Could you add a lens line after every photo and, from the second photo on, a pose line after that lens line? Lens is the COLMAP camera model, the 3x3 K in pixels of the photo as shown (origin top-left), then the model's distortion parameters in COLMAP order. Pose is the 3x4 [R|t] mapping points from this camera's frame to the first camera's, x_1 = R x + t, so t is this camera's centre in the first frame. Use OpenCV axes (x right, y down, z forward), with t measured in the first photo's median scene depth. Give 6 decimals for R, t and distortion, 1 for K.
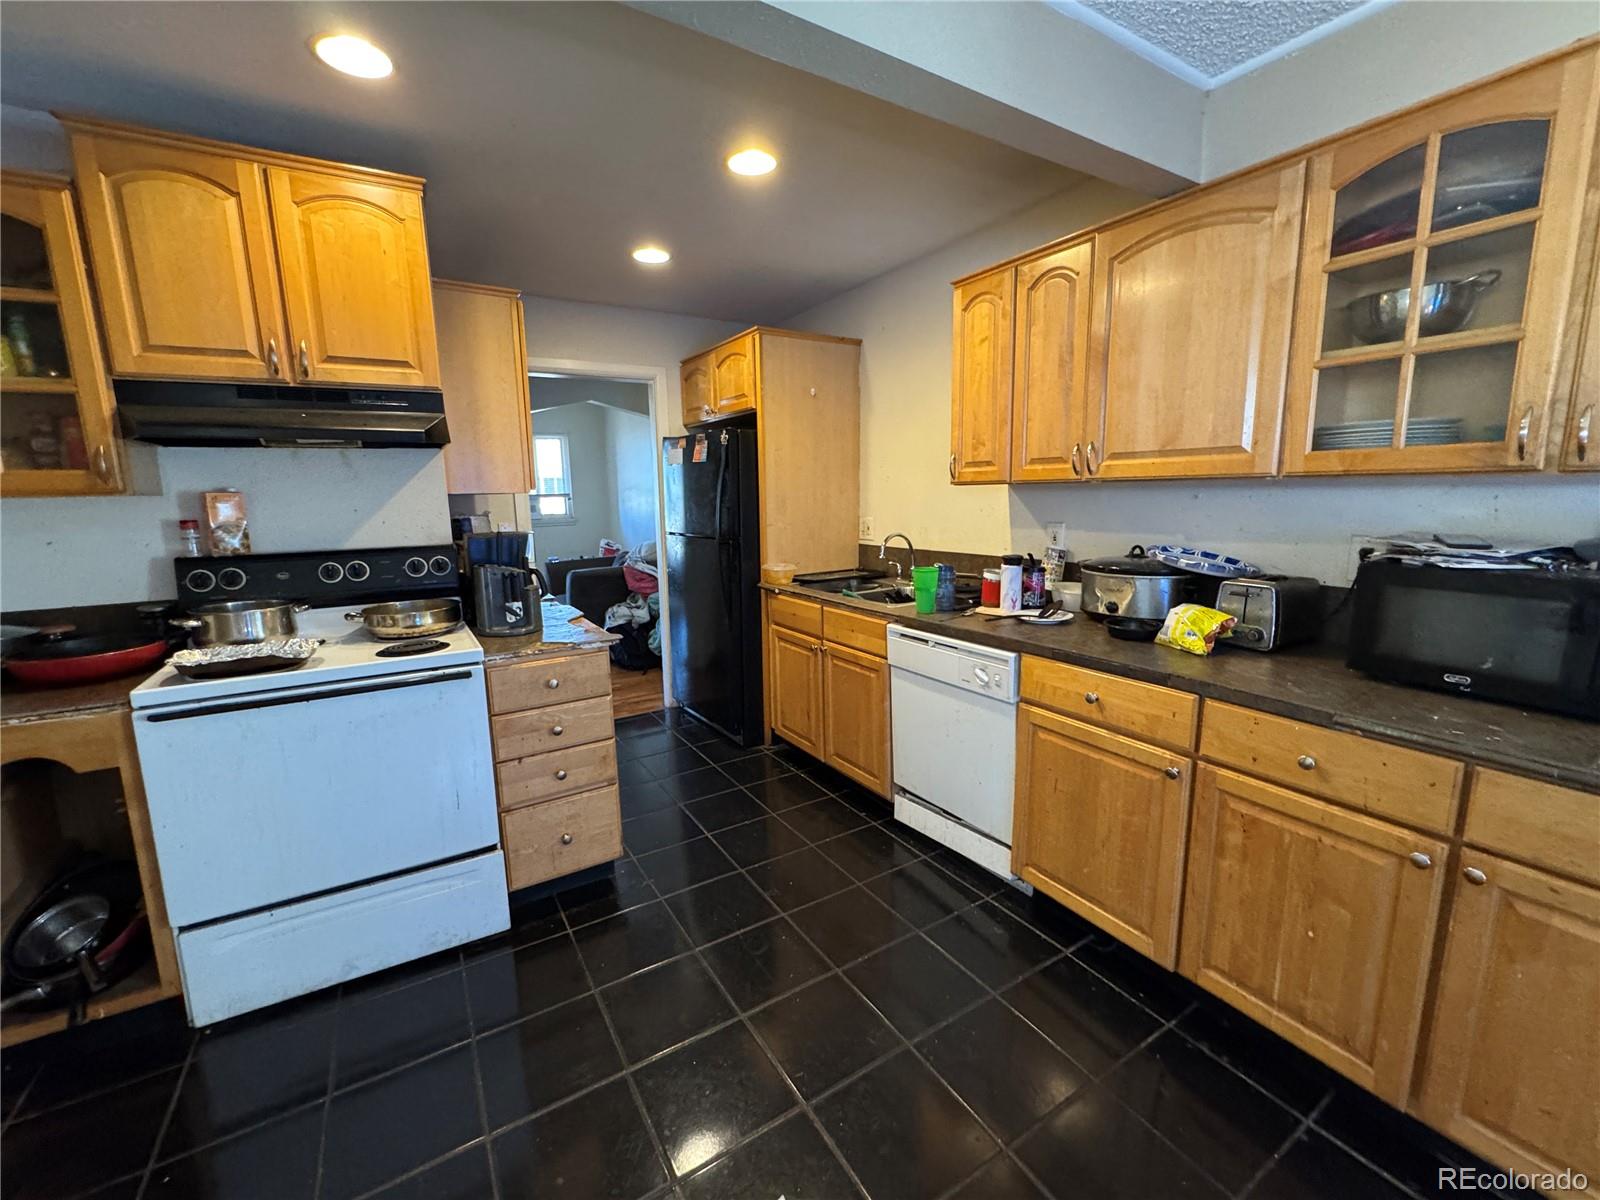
lens RADIAL K [[645.4, 0, 796.2], [0, 645.4, 594.4], [0, 0, 1]] dist [-0.003357, 0.000363]
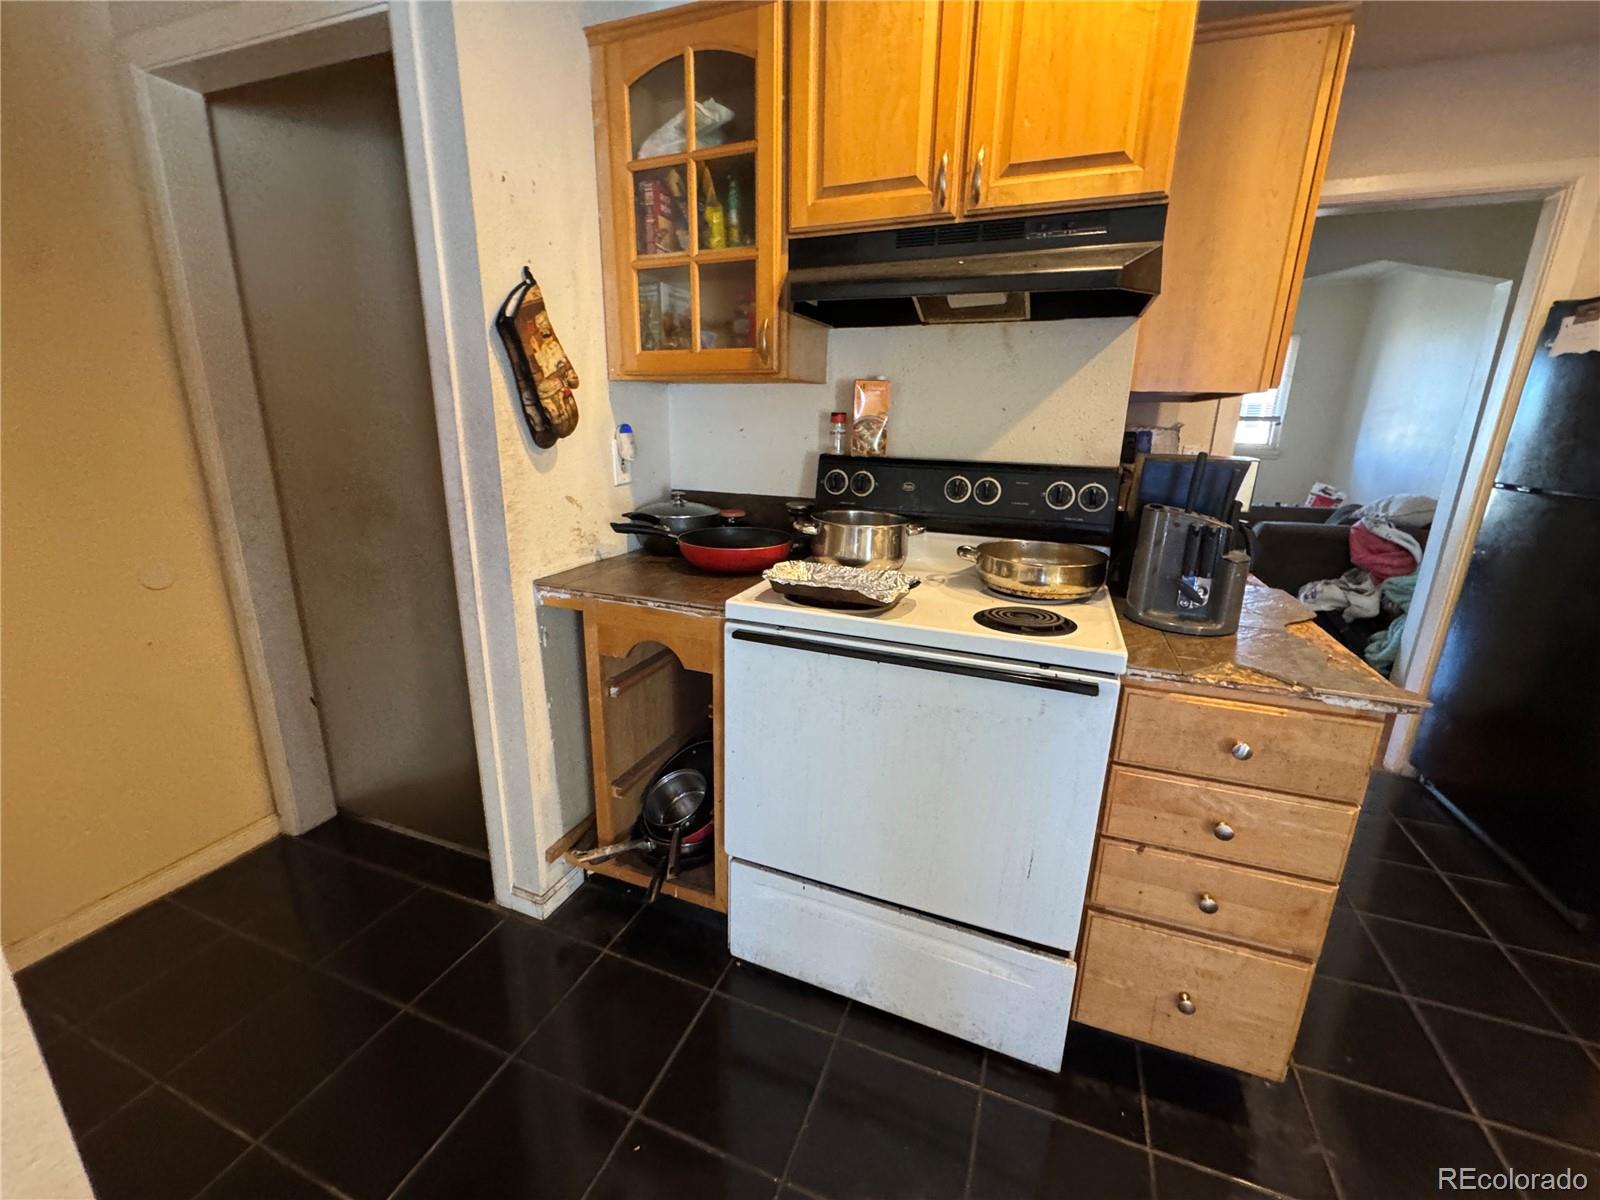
lens RADIAL K [[645.4, 0, 796.2], [0, 645.4, 594.4], [0, 0, 1]] dist [-0.003357, 0.000363]
pose [[0.588738, 0.243265, -0.770850, -0.221440], [-0.157260, 0.969889, 0.185970, -0.026833], [0.792879, 0.011736, 0.609266, 0.399185]]
